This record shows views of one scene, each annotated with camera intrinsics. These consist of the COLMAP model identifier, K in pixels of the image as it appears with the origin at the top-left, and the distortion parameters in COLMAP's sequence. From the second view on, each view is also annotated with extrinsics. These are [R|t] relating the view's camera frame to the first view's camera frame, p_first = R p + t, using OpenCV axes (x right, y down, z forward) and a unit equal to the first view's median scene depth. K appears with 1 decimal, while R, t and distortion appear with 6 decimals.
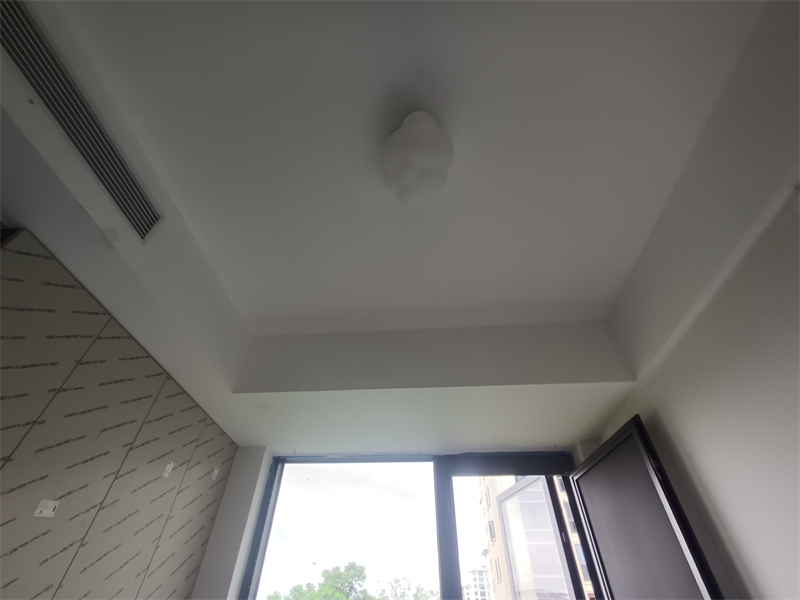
lens RADIAL K [[369.2, 0, 396.8], [0, 369.2, 304.6], [0, 0, 1]] dist [-0.008397, 0.006040]
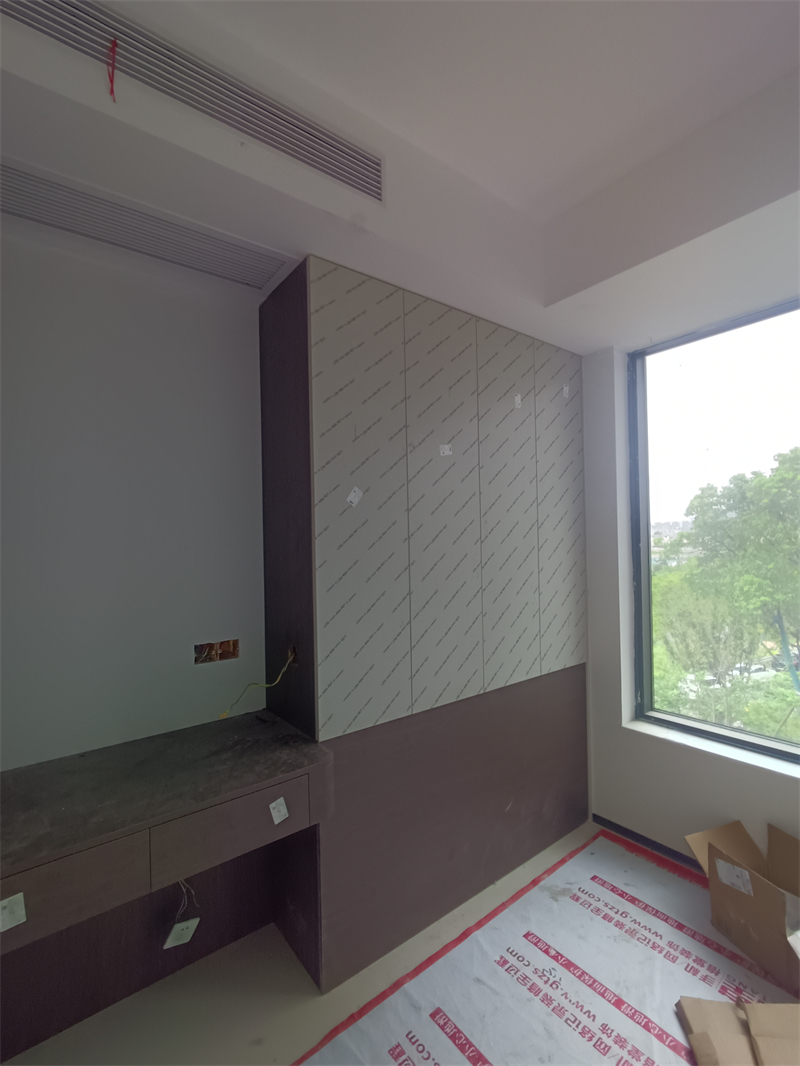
lens RADIAL K [[492.0, 0, 405.8], [0, 492.0, 539.7], [0, 0, 1]] dist [-0.008397, 0.006040]
pose [[0.677006, -0.031191, -0.735316, 0.181489], [0.526652, 0.718433, 0.454413, -0.072293], [0.514102, -0.694896, 0.502810, -0.141394]]
